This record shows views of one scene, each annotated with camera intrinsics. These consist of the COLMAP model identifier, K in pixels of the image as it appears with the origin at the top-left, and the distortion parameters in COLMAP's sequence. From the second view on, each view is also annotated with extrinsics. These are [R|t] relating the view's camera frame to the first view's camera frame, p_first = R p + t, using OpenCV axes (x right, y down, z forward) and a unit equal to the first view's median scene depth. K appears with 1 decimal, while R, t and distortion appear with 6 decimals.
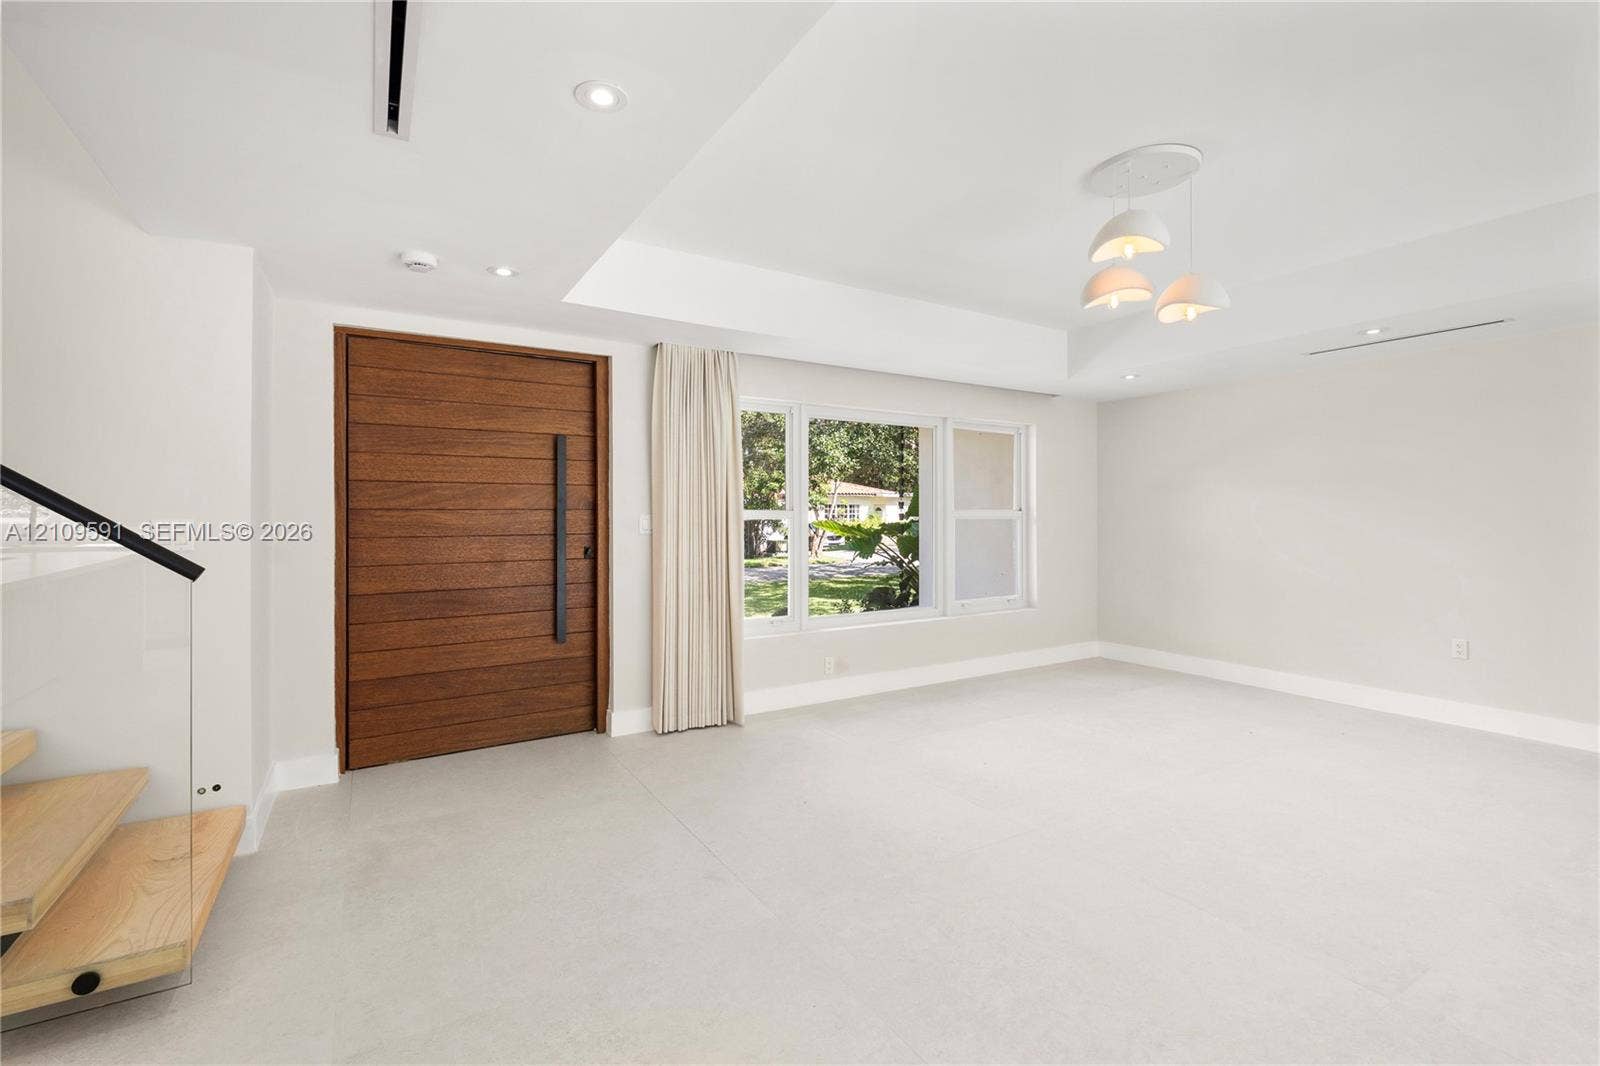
lens RADIAL K [[696.4, 0, 798.4], [0, 696.4, 524.7], [0, 0, 1]] dist [0.000750, 0.000007]
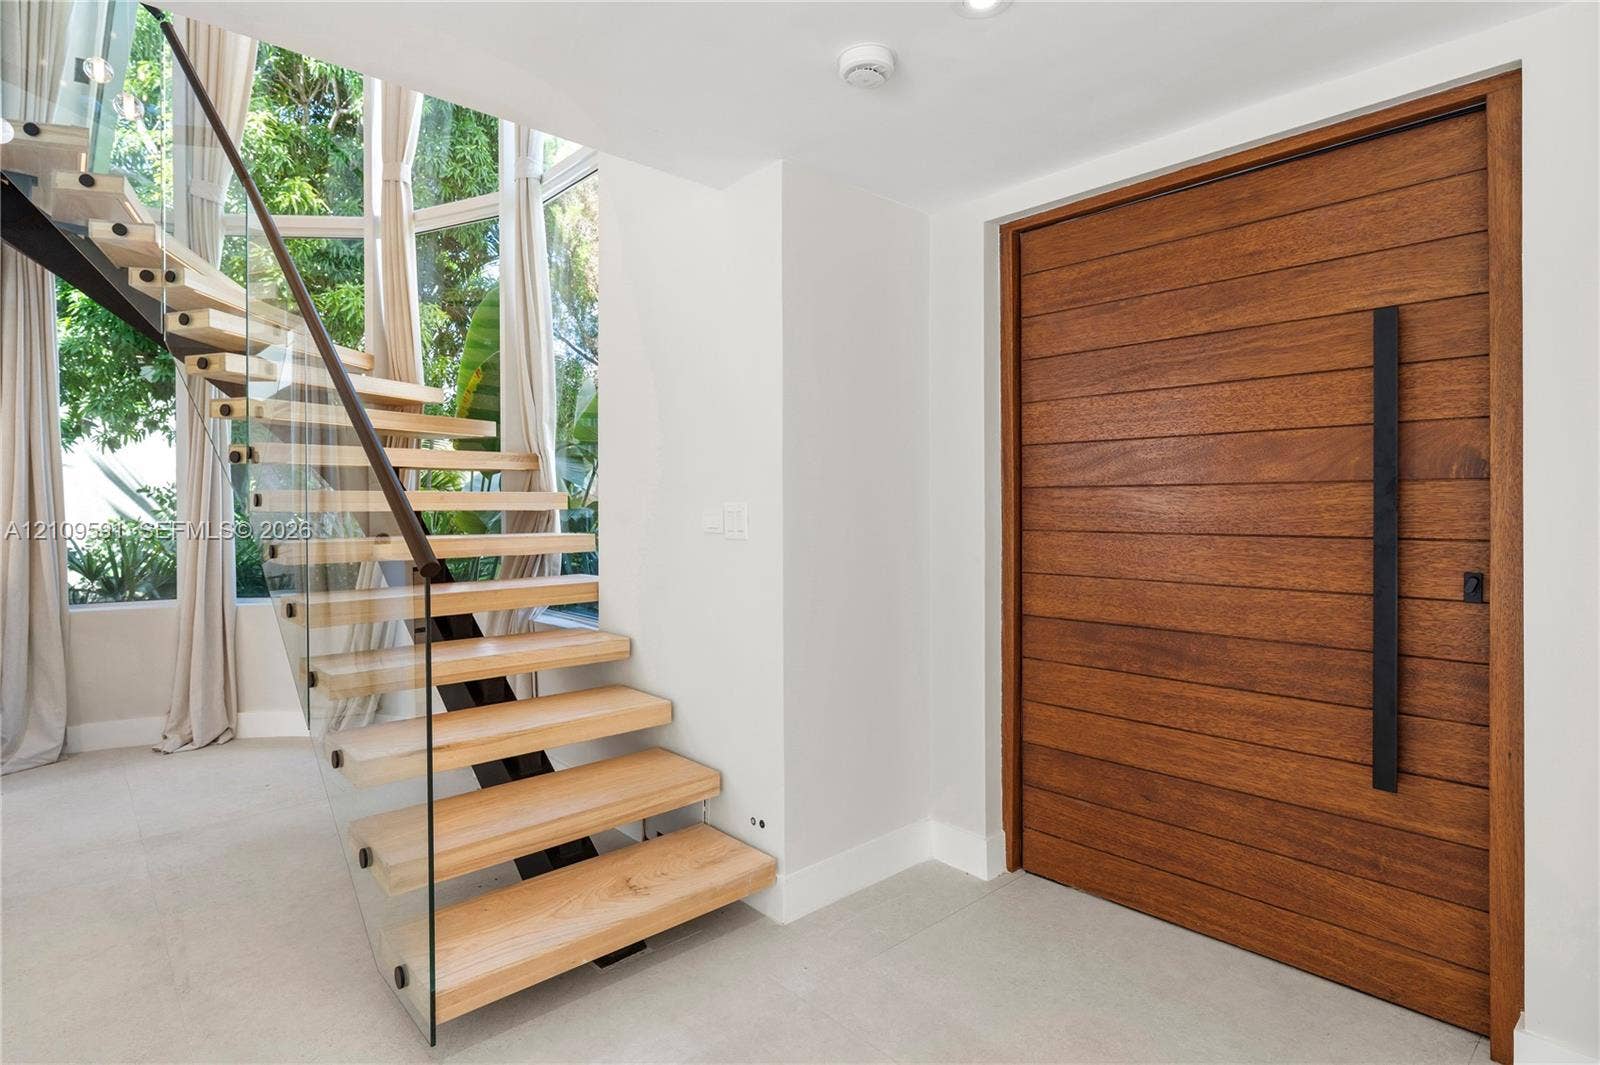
lens RADIAL K [[831.4, 0, 814.9], [0, 831.4, 501.4], [0, 0, 1]] dist [0.002394, 0.000024]
pose [[0.170888, 0.006888, -0.985266, 0.113352], [-0.000433, 0.999976, 0.006915, -0.013630], [0.985290, -0.000755, 0.170886, 0.614082]]
